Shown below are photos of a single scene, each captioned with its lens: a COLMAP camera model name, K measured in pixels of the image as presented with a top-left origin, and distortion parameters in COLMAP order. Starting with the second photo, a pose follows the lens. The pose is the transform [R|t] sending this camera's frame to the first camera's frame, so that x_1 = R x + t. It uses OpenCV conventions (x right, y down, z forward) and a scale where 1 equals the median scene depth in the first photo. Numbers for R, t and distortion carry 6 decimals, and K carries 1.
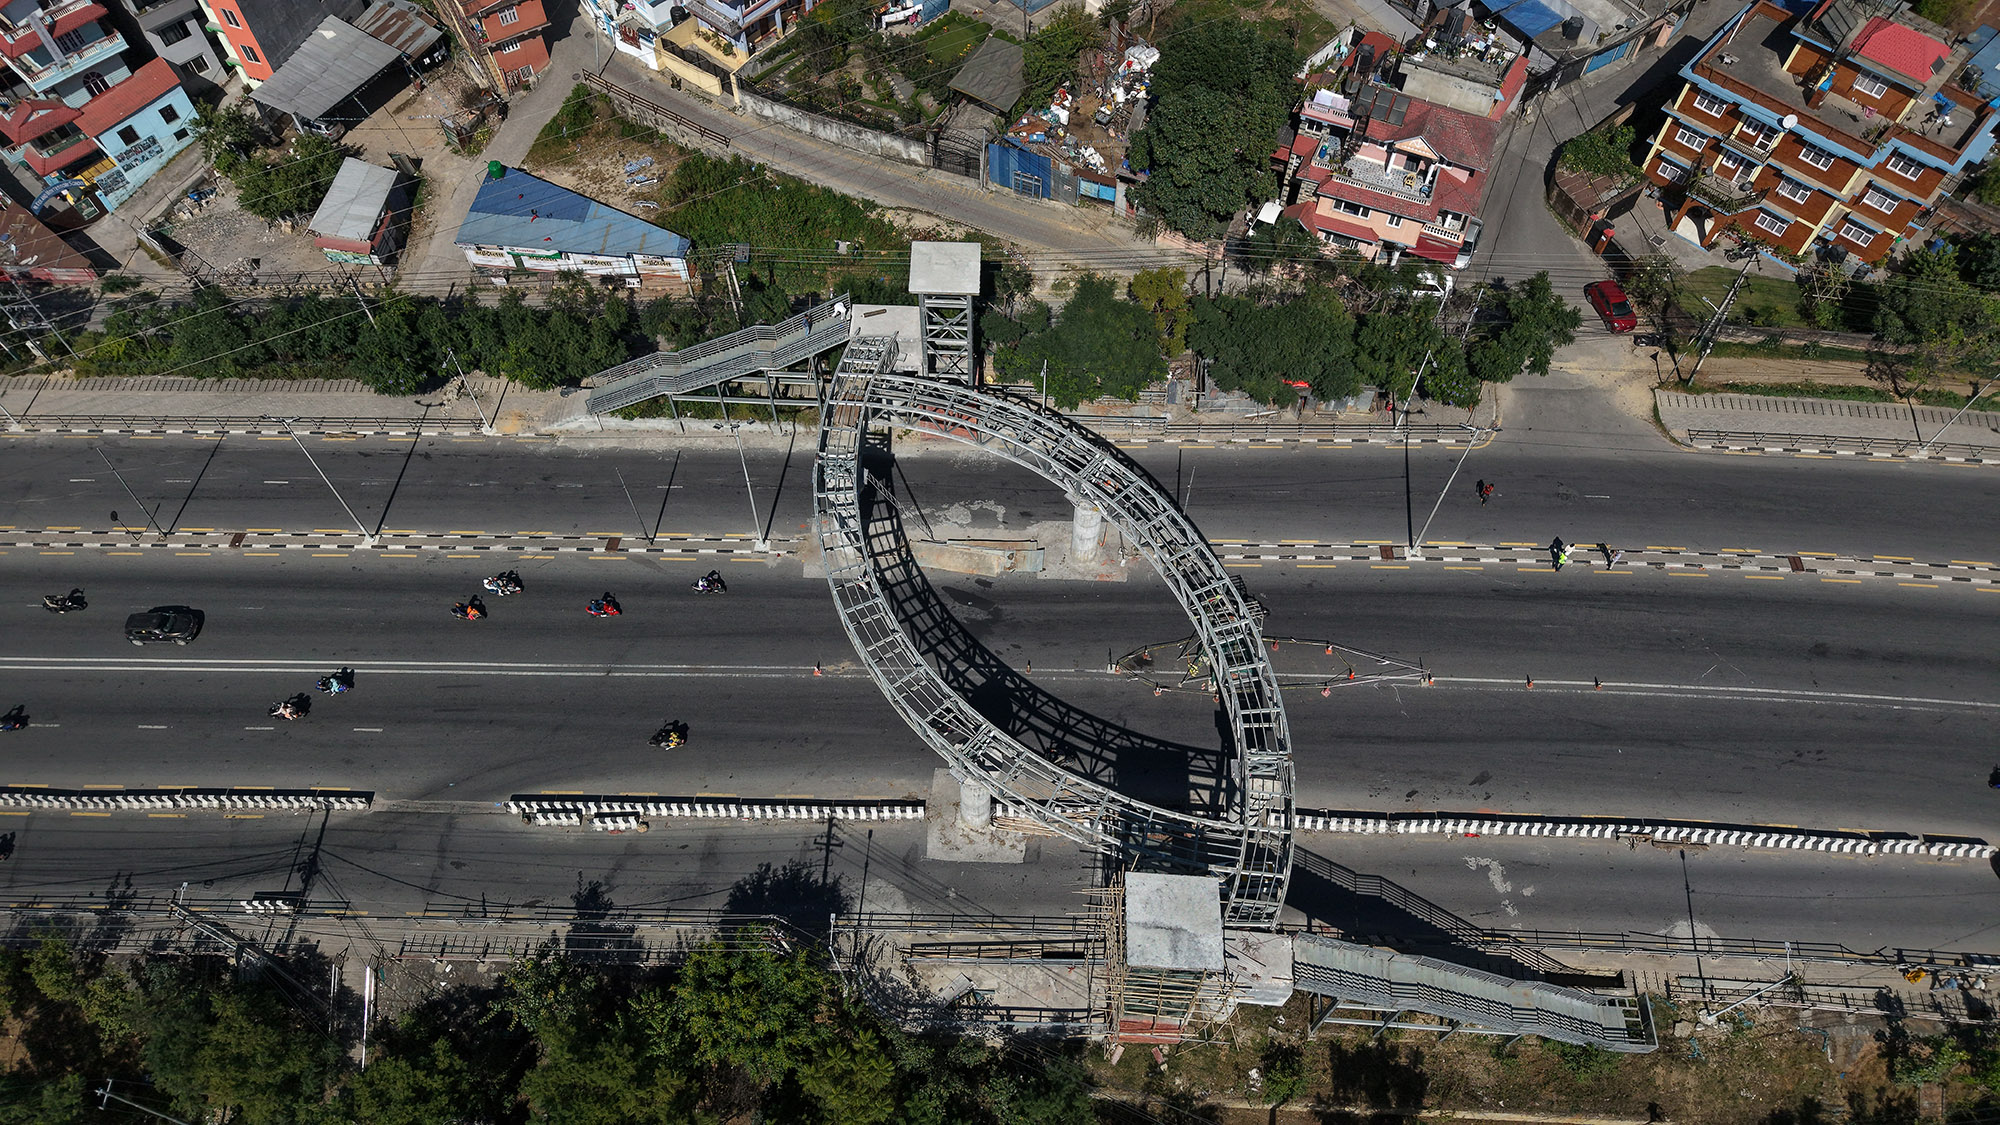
lens RADIAL K [[1332.2, 0, 1008.3], [0, 1332.2, 562.5], [0, 0, 1]] dist [0.023005, -0.023371]
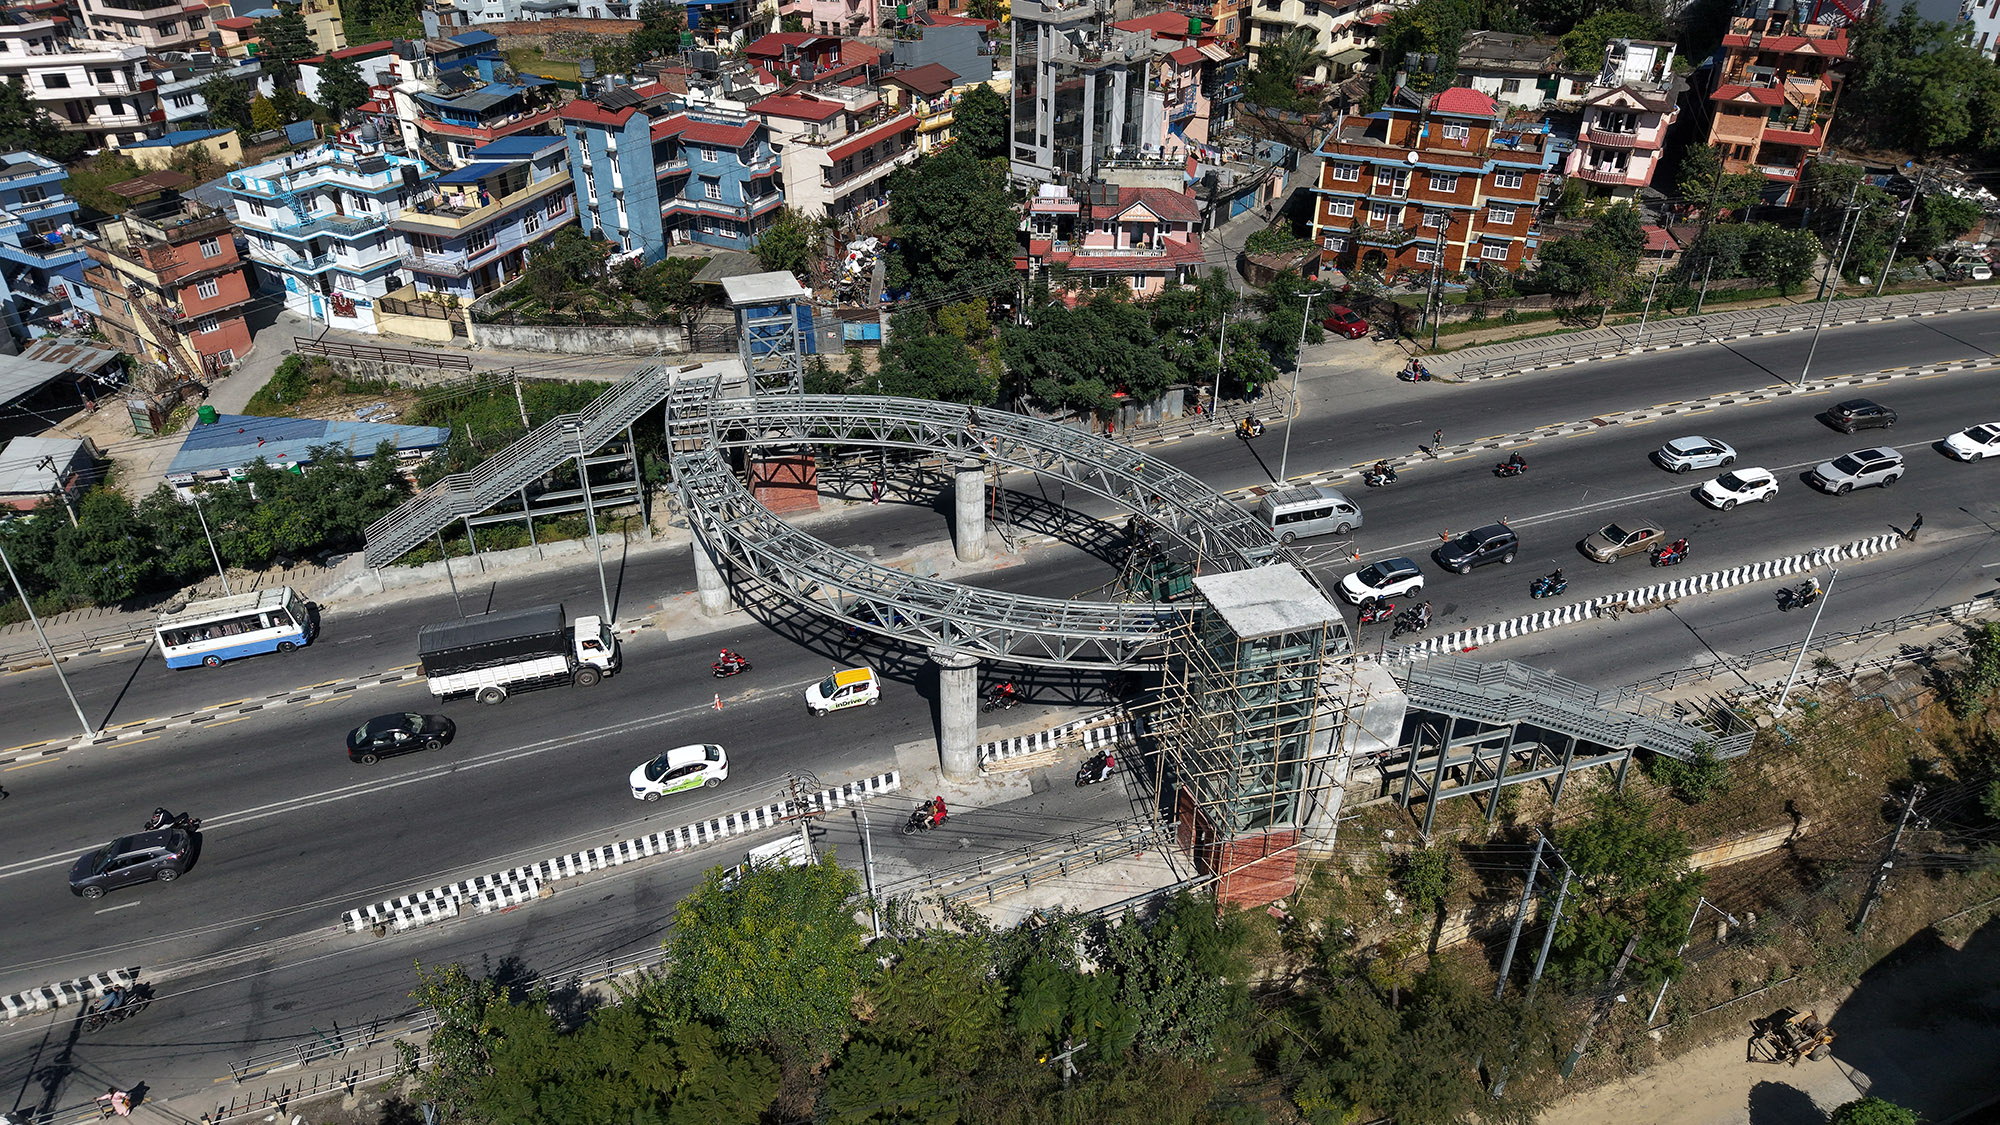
lens RADIAL K [[1332.2, 0, 1008.3], [0, 1332.2, 562.5], [0, 0, 1]] dist [0.023005, -0.023371]
pose [[0.936599, -0.197087, 0.289723, -0.172513], [0.302047, 0.873225, -0.382420, 0.329693], [-0.177623, 0.445684, 0.877392, 0.168819]]
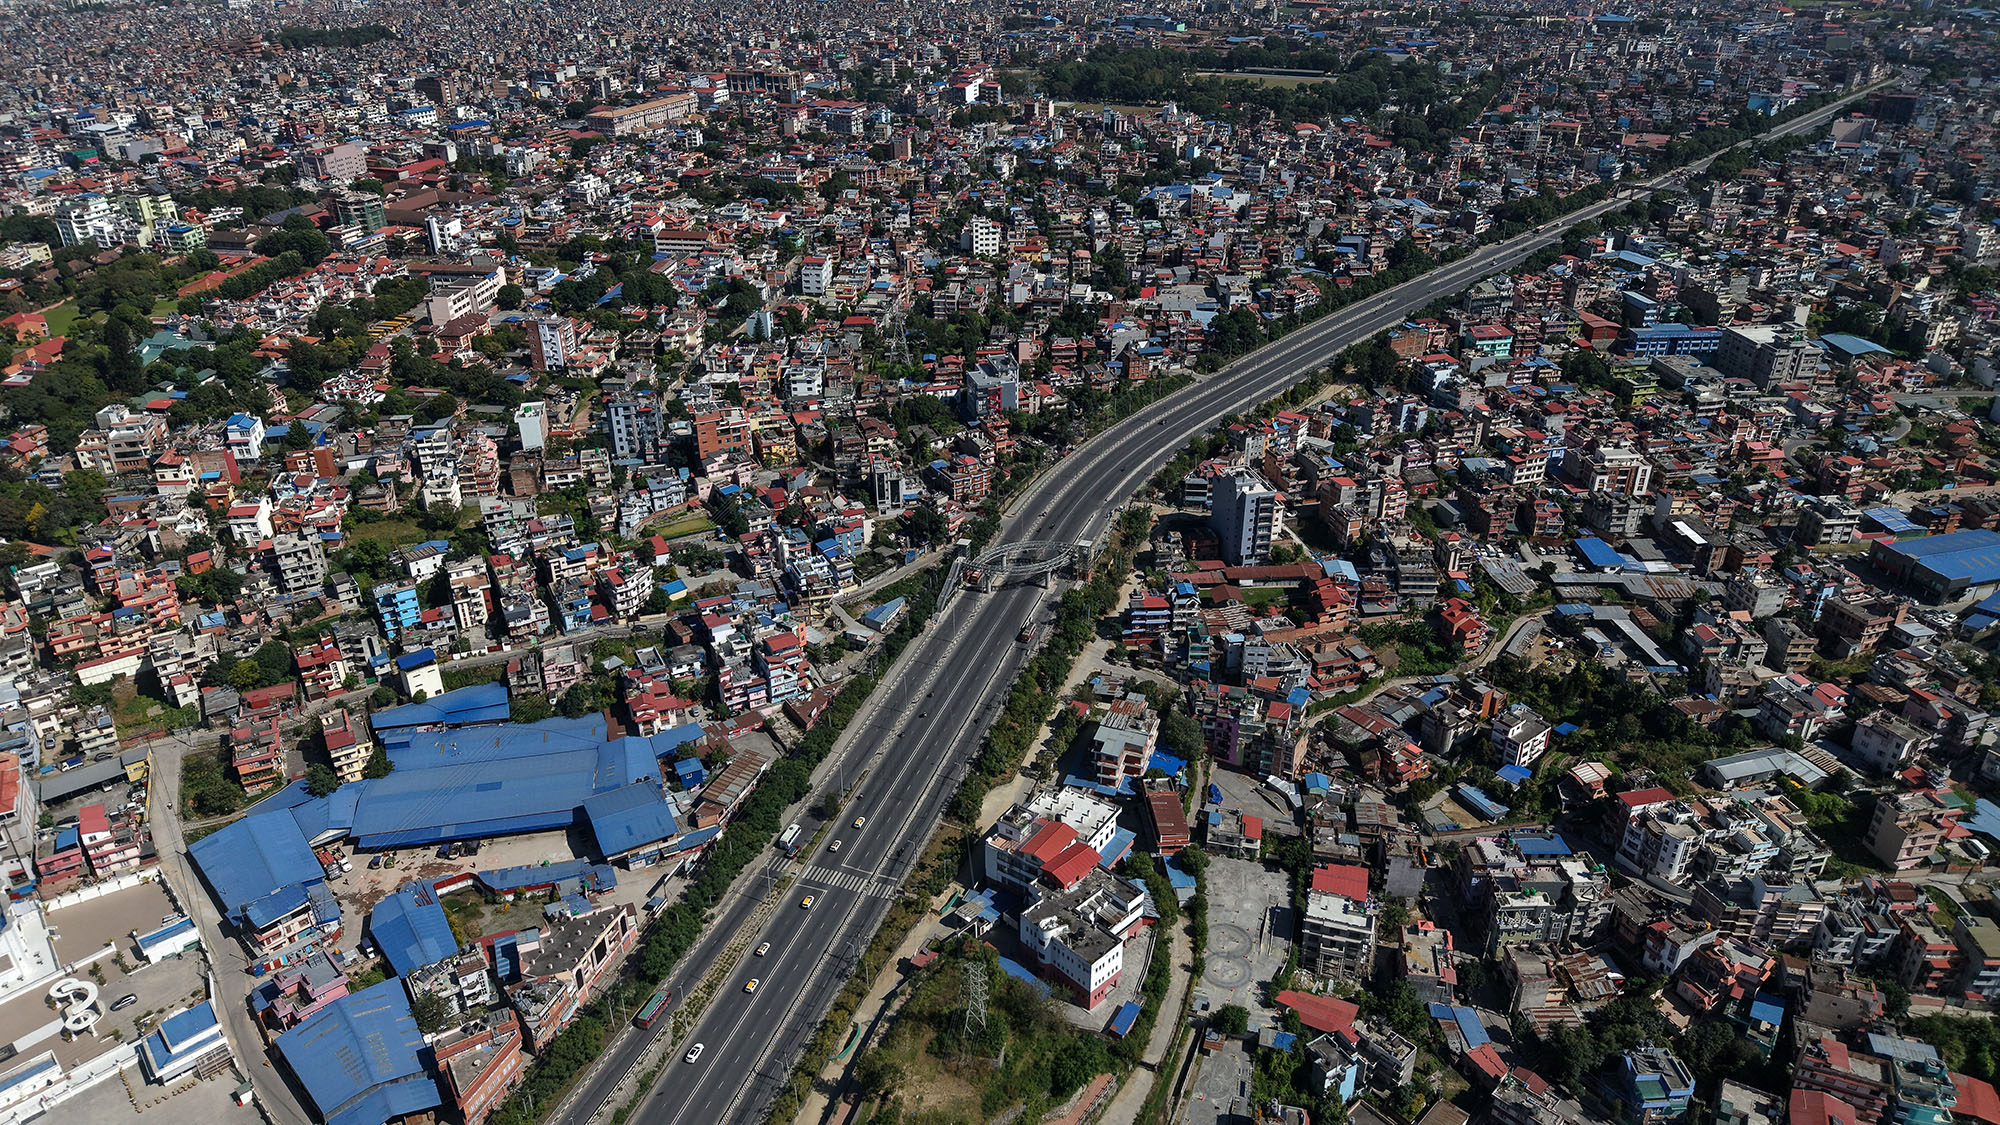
lens RADIAL K [[1332.2, 0, 1008.3], [0, 1332.2, 562.5], [0, 0, 1]] dist [0.023005, -0.023371]
pose [[0.295954, -0.458334, 0.838058, -4.072406], [0.807528, 0.588682, 0.036778, -0.195323], [-0.510206, 0.665871, 0.544341, -1.804673]]
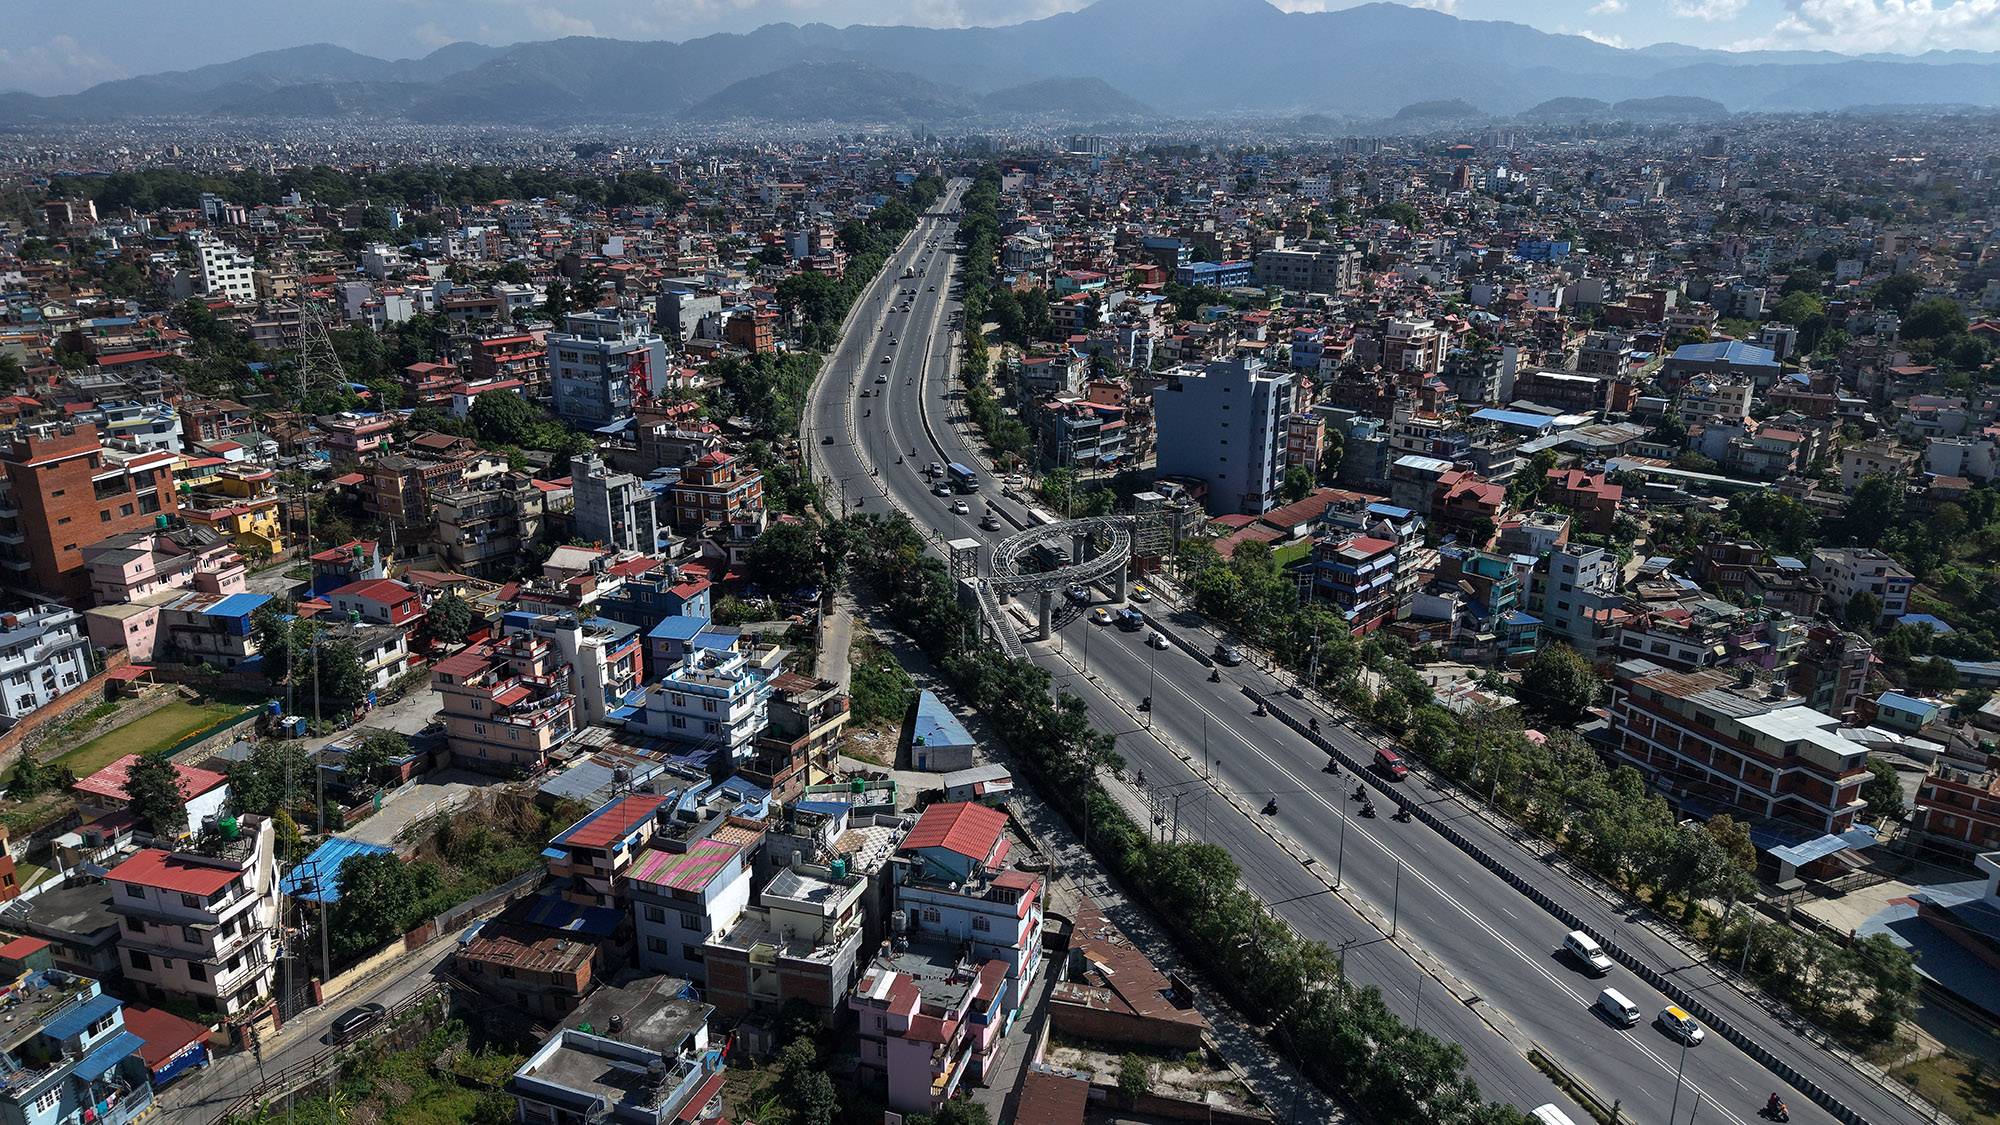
lens RADIAL K [[1332.2, 0, 1008.3], [0, 1332.2, 562.5], [0, 0, 1]] dist [0.023005, -0.023371]
pose [[-0.448099, -0.294874, 0.843953, -1.877250], [0.744539, 0.399453, 0.534882, -1.273159], [-0.494843, 0.868036, 0.040550, 0.764733]]
